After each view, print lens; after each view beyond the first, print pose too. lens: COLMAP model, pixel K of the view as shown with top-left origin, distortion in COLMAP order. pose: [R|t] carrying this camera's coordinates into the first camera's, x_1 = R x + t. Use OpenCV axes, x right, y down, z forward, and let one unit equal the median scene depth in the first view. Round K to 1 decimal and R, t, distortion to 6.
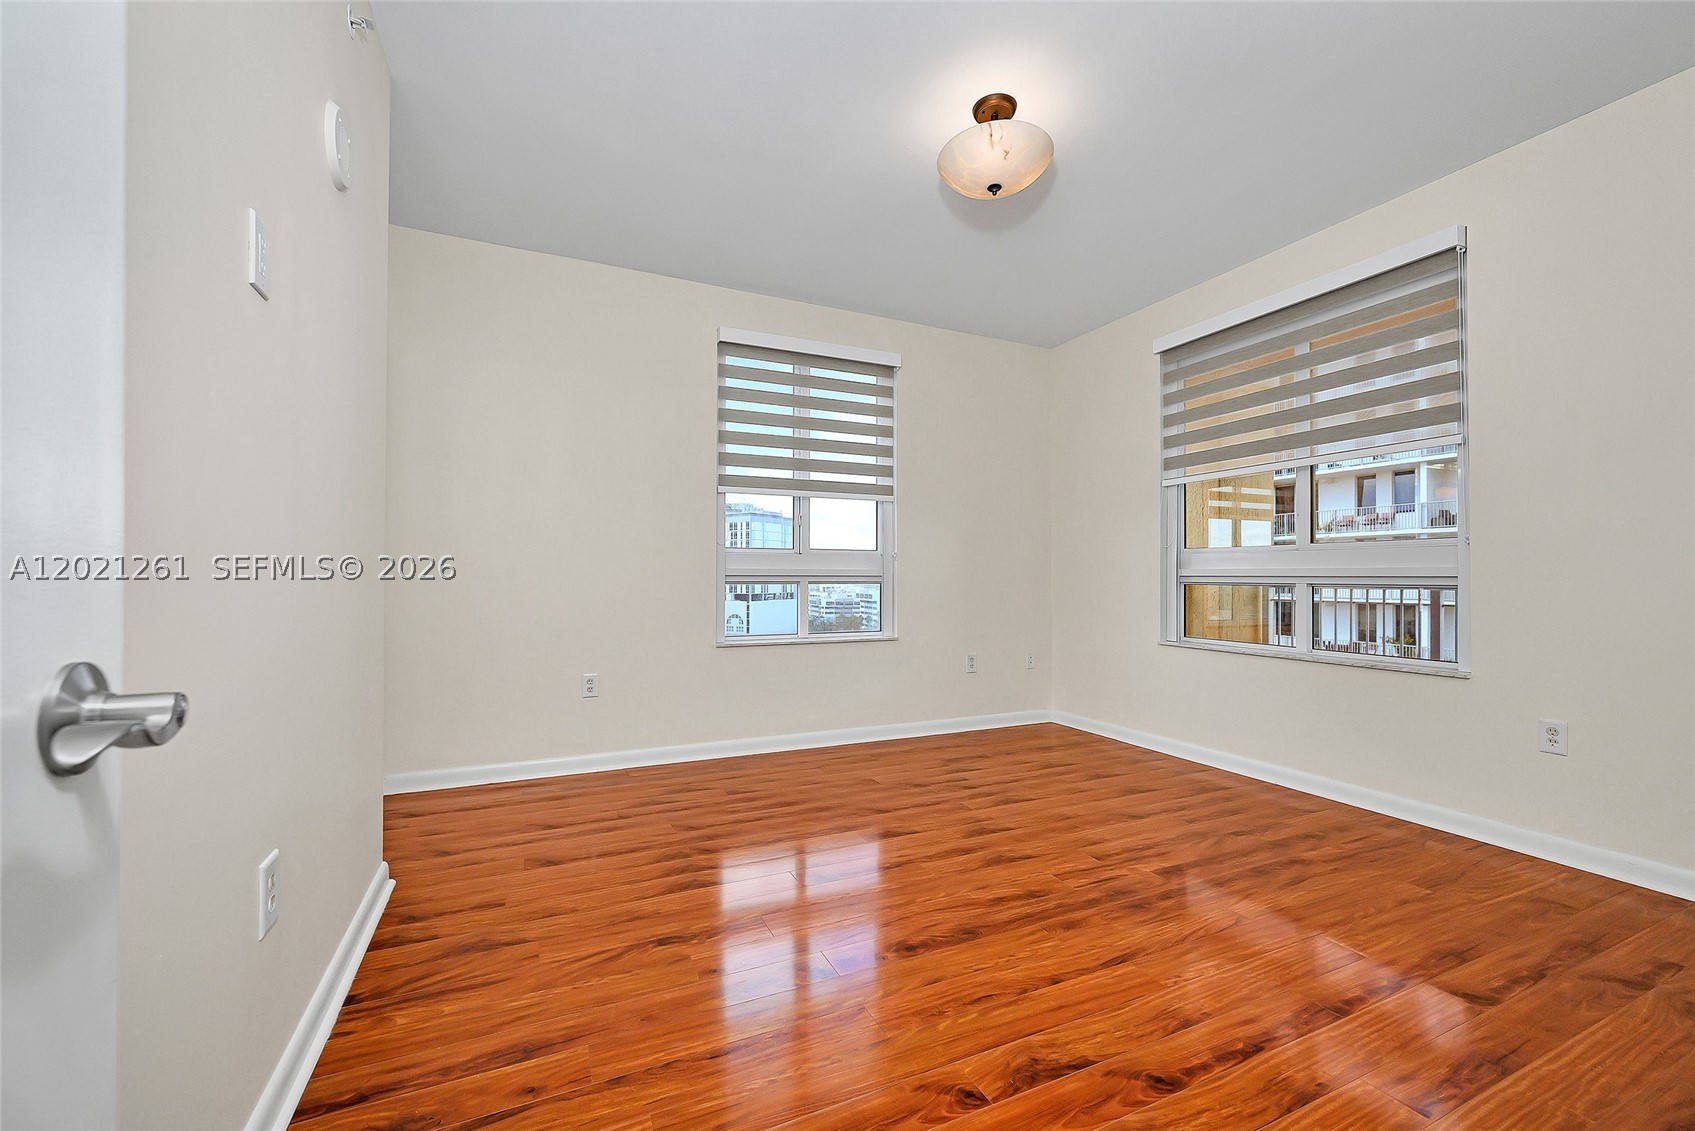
lens RADIAL K [[679.1, 0, 848.5], [0, 679.1, 560.9], [0, 0, 1]] dist [-0.001408, -0.000133]
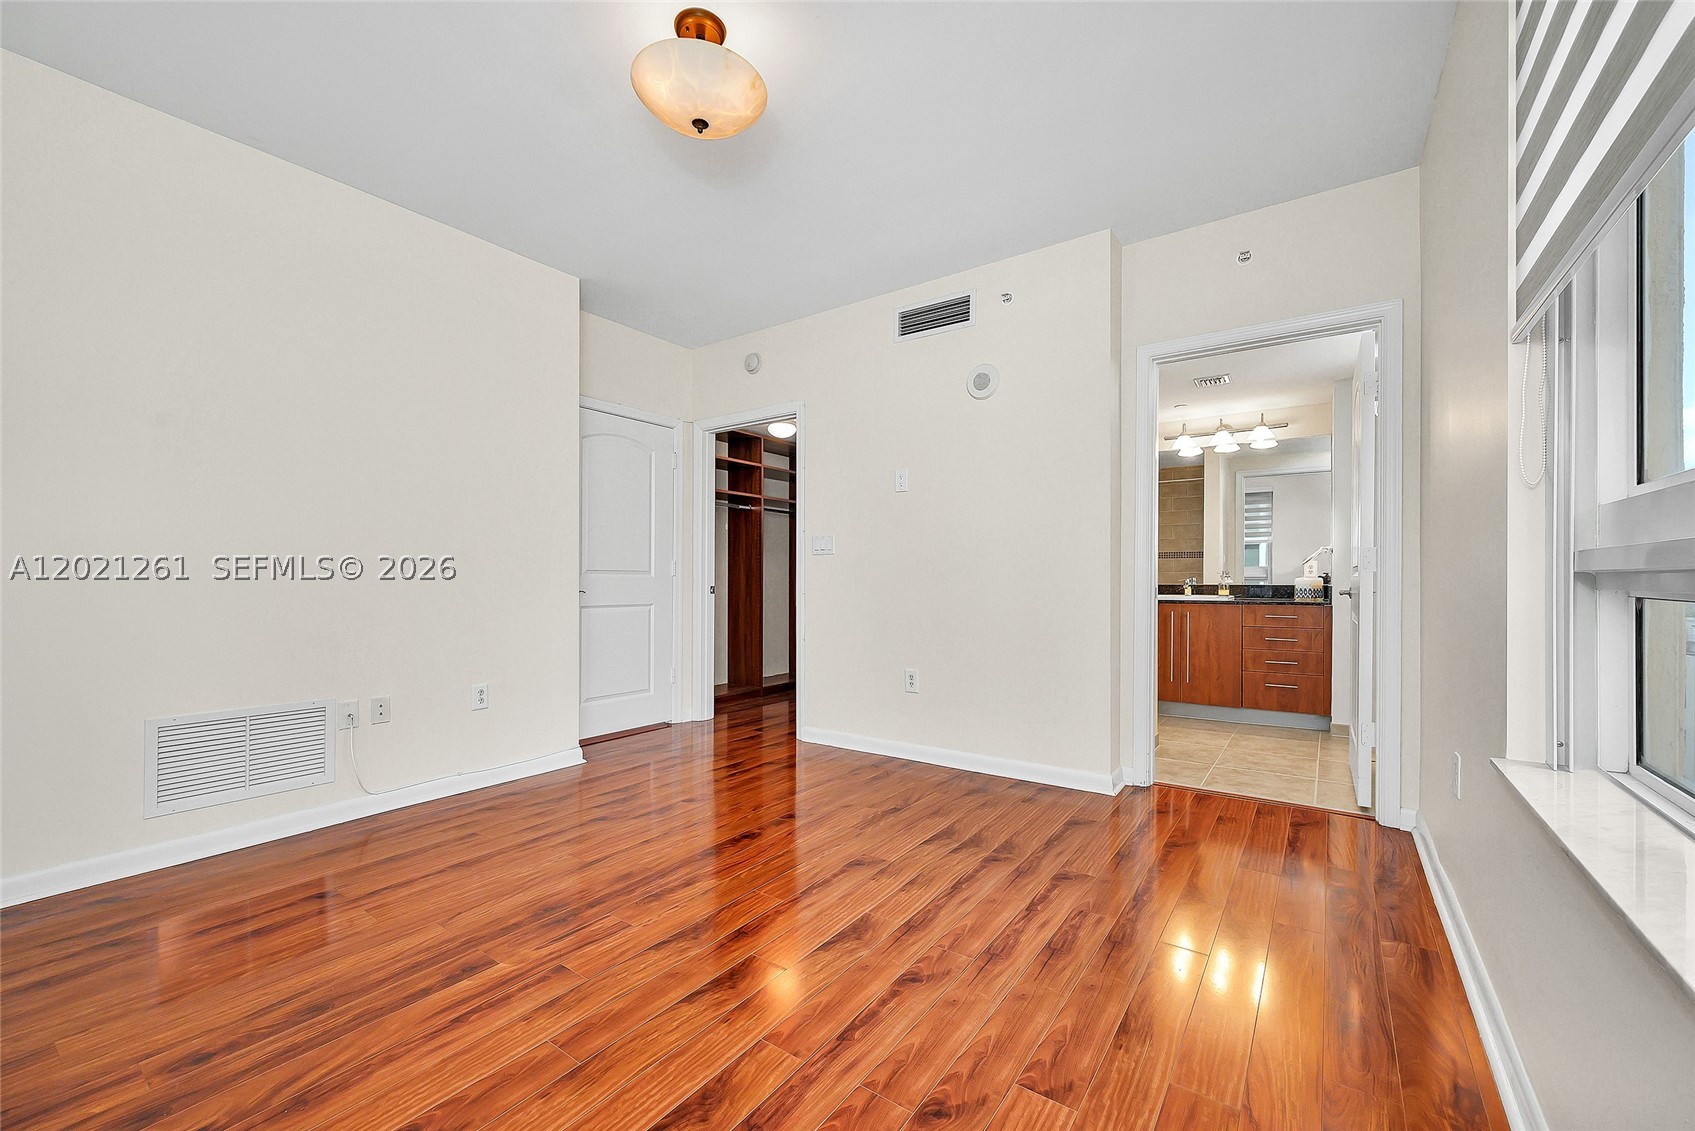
lens RADIAL K [[679.1, 0, 848.5], [0, 679.1, 560.9], [0, 0, 1]] dist [-0.001408, -0.000133]
pose [[-0.871414, -0.014523, -0.490333, 0.462631], [0.010180, 0.998811, -0.047677, 0.045698], [0.490442, -0.046538, -0.870230, 1.799009]]
